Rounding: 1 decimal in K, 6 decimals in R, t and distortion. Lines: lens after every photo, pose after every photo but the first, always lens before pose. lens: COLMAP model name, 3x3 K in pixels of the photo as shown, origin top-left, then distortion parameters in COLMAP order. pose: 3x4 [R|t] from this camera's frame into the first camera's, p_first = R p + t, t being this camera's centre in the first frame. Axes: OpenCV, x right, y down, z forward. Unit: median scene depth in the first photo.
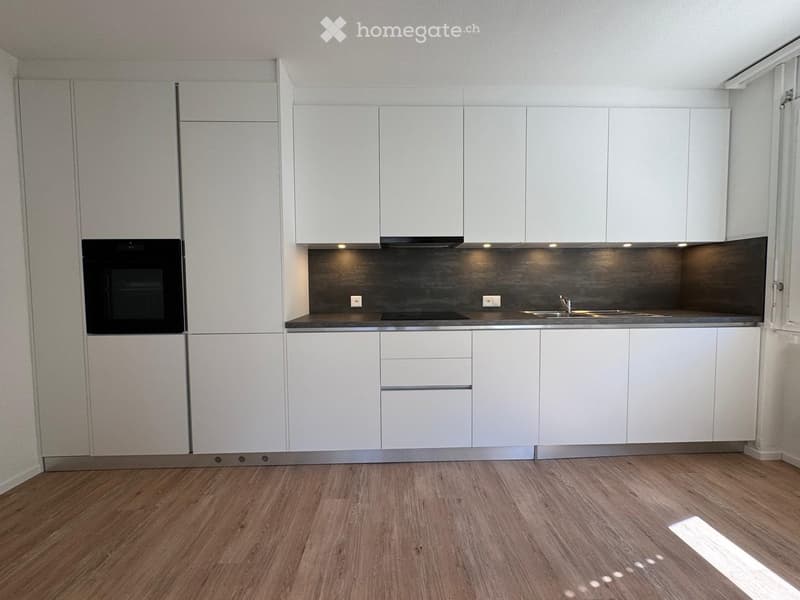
lens RADIAL K [[319.6, 0, 398.4], [0, 319.6, 298.6], [0, 0, 1]] dist [-0.001779, -0.000145]
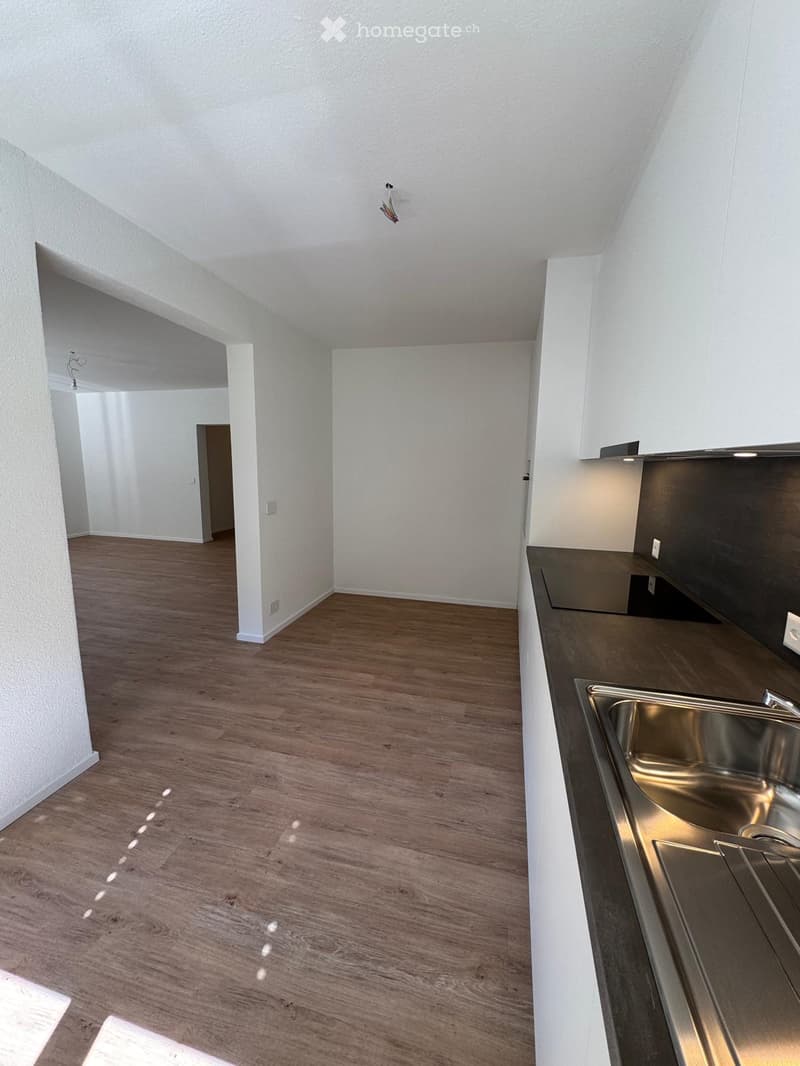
lens RADIAL K [[425.9, 0, 400.9], [0, 425.9, 533.5], [0, 0, 1]] dist [-0.001779, -0.000145]
pose [[-0.275964, 0.162700, -0.947298, 1.242180], [-0.058502, 0.980899, 0.185513, -0.229329], [0.959386, 0.106614, -0.261174, 1.228372]]
